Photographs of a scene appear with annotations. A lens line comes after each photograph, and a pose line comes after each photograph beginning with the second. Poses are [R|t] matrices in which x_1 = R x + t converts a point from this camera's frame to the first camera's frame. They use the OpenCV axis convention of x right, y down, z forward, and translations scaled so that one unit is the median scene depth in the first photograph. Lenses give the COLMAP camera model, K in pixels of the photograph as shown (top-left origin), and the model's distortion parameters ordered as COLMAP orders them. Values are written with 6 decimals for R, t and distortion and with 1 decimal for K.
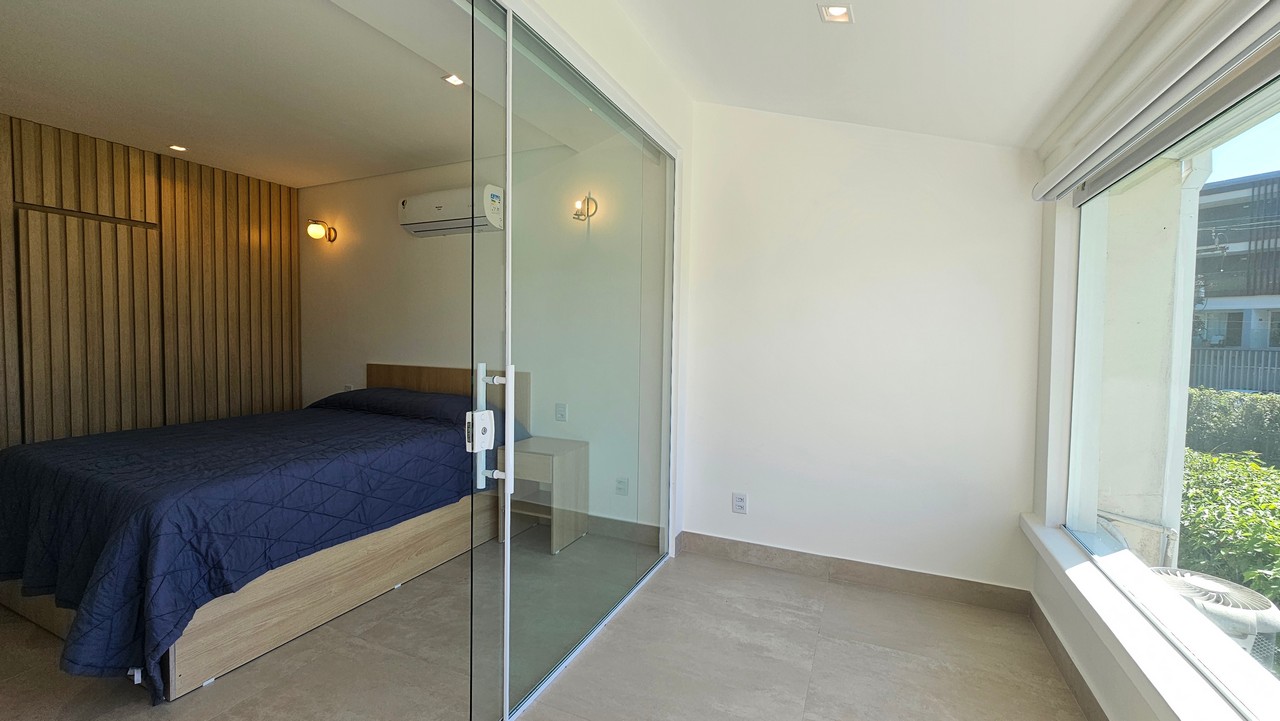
lens RADIAL K [[521.0, 0, 641.9], [0, 521.0, 360.3], [0, 0, 1]] dist [-0.006043, 0.003589]
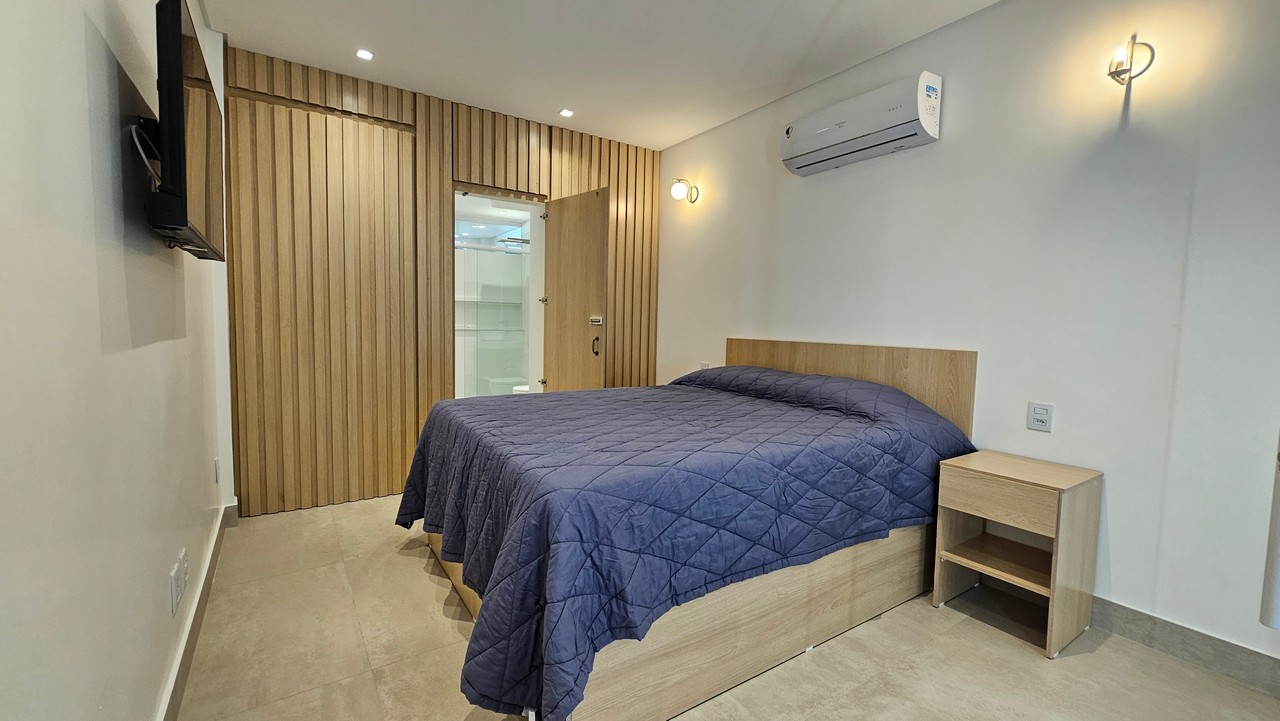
lens RADIAL K [[521.0, 0, 652.4], [0, 521.0, 362.2], [0, 0, 1]] dist [-0.006043, 0.003589]
pose [[0.863936, 0.039095, -0.502081, -0.395621], [-0.032986, 0.999234, 0.021046, 0.063602], [0.502520, -0.001621, 0.864564, 0.378696]]
